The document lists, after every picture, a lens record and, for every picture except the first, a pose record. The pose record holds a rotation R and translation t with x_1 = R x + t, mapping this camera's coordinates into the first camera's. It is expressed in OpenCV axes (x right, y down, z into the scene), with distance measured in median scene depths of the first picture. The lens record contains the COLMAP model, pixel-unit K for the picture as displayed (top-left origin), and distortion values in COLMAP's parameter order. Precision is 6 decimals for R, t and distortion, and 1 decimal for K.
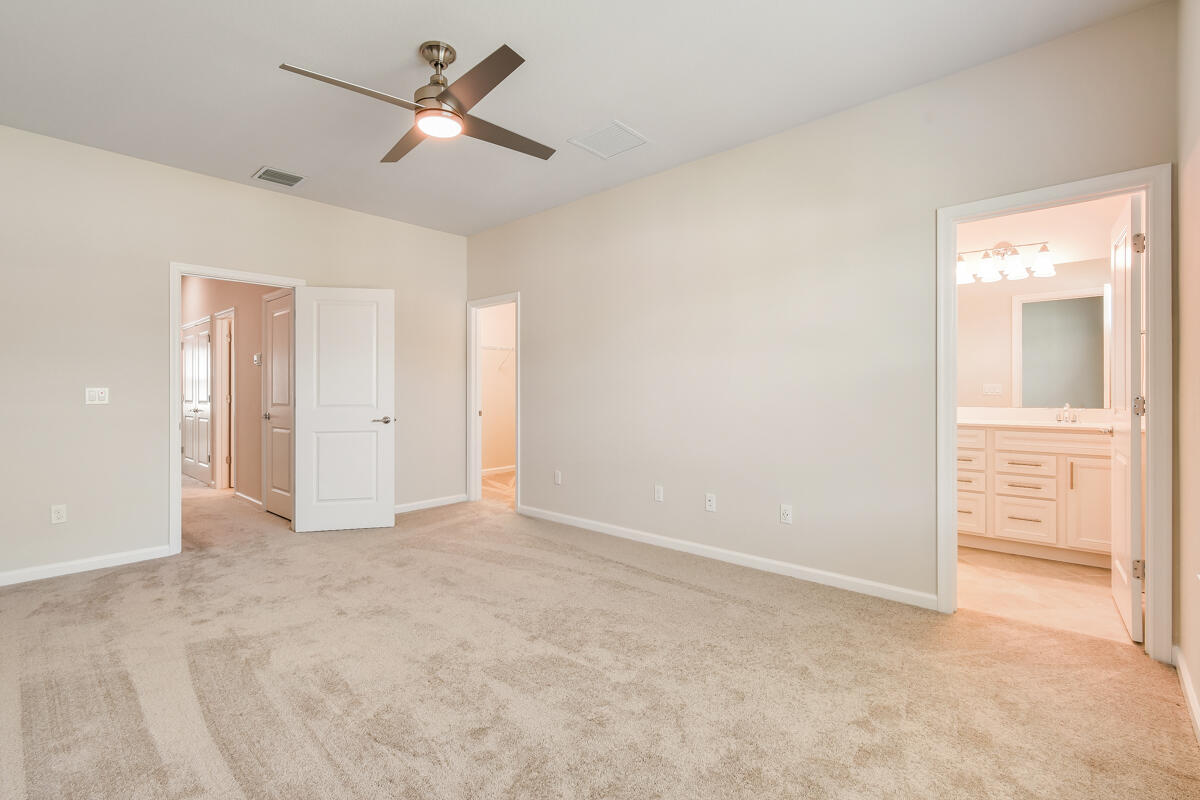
lens RADIAL K [[535.8, 0, 610.0], [0, 535.8, 390.9], [0, 0, 1]] dist [0.004530, -0.019604]
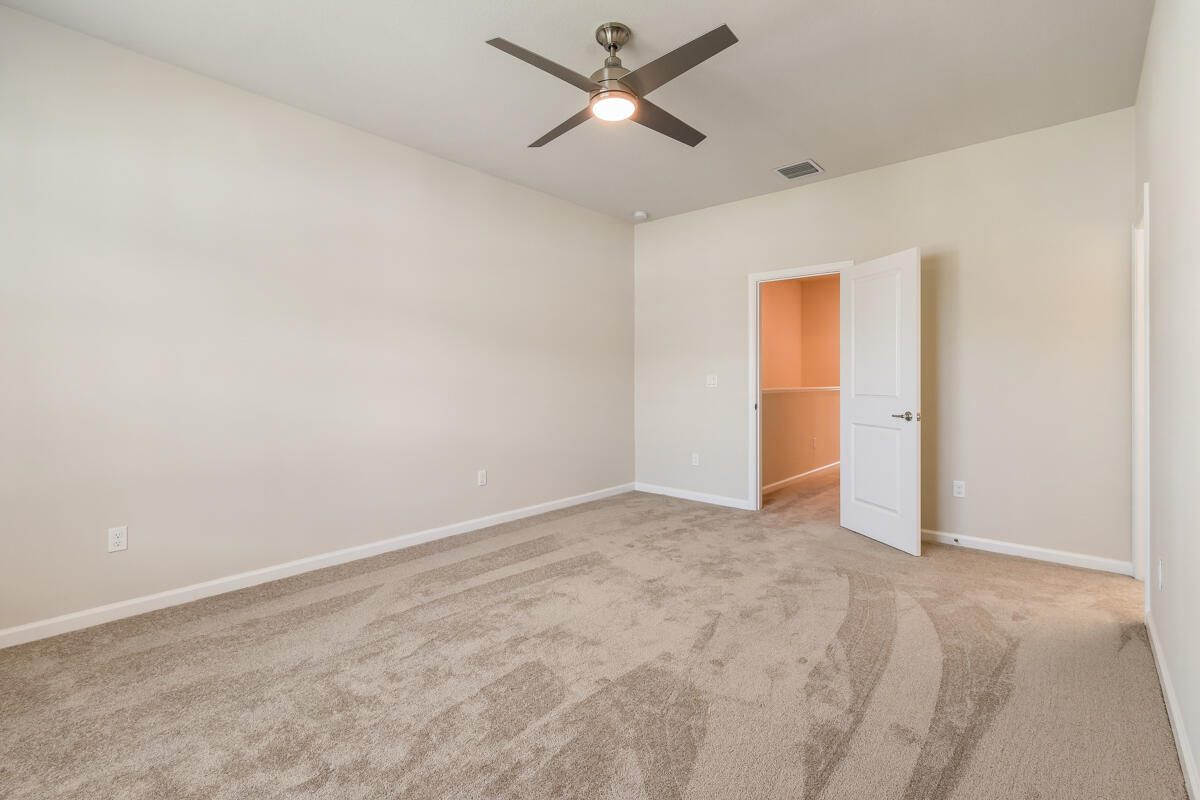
lens RADIAL K [[546.0, 0, 602.4], [0, 546.0, 378.4], [0, 0, 1]] dist [0.000696, -0.001403]
pose [[-0.006165, 0.004047, -0.999973, 0.568713], [-0.001653, 0.999990, 0.004057, -0.005782], [0.999980, 0.001678, -0.006158, 0.824400]]
